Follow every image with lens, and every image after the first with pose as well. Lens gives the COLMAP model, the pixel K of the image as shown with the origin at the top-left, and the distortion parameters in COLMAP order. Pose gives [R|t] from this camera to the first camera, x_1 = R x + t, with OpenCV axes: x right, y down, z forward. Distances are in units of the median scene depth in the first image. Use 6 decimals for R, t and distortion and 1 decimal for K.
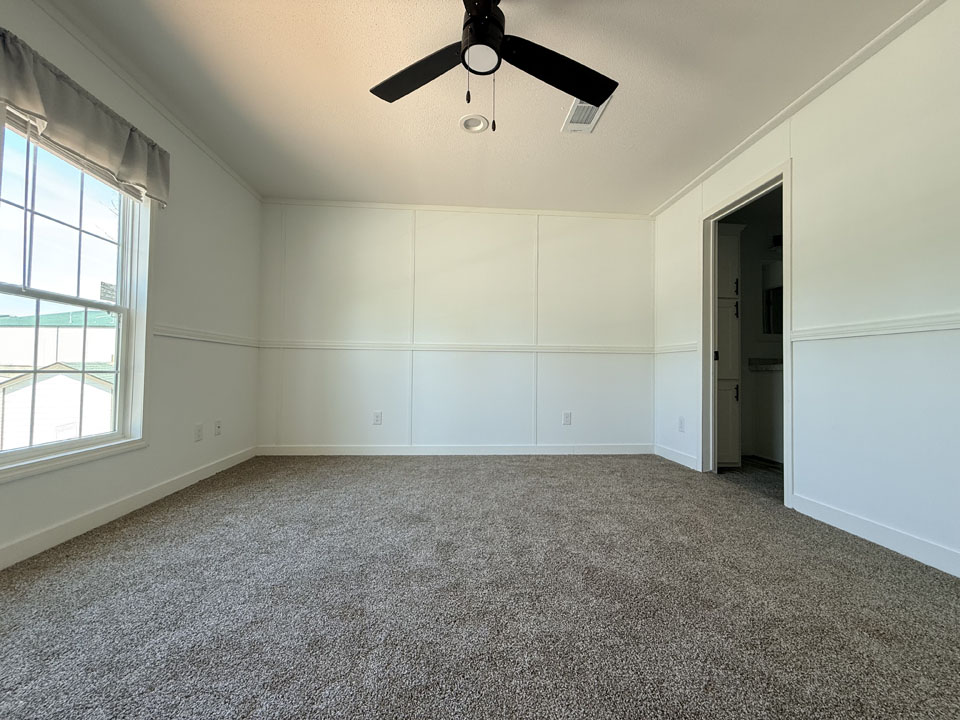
lens RADIAL K [[382.7, 0, 480.1], [0, 382.7, 357.2], [0, 0, 1]] dist [-0.001636, 0.000151]
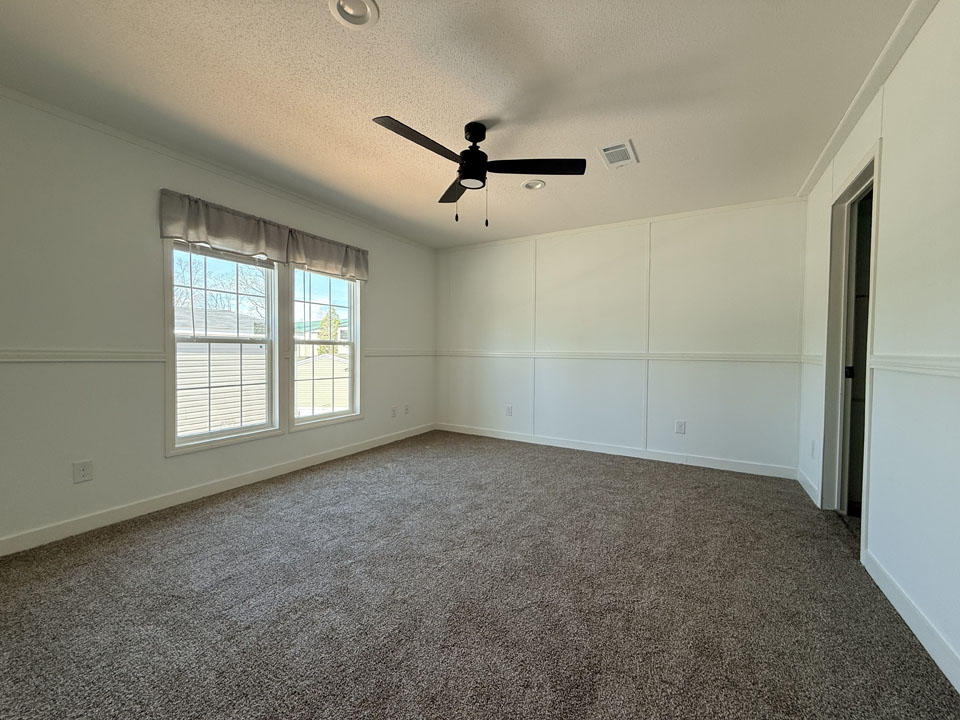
lens RADIAL K [[382.4, 0, 478.7], [0, 382.4, 359.2], [0, 0, 1]] dist [-0.000710, 0.000421]
pose [[0.821286, 0.009937, -0.570430, 0.583667], [0.020218, 0.998713, 0.046508, -0.115407], [0.570158, -0.049729, 0.820028, -0.150670]]
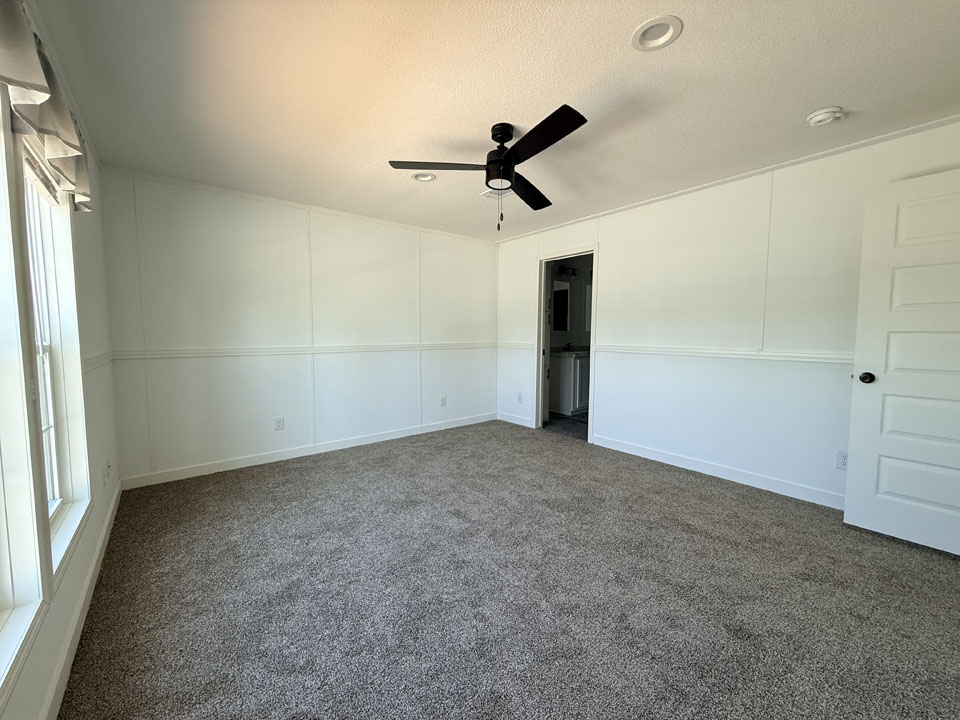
lens RADIAL K [[380.7, 0, 481.9], [0, 380.7, 356.1], [0, 0, 1]] dist [-0.000785, 0.000058]
pose [[0.821335, -0.046182, 0.568574, -0.605799], [-0.011255, 0.995212, 0.097094, -0.179846], [-0.570336, -0.086146, 0.816882, -0.134694]]
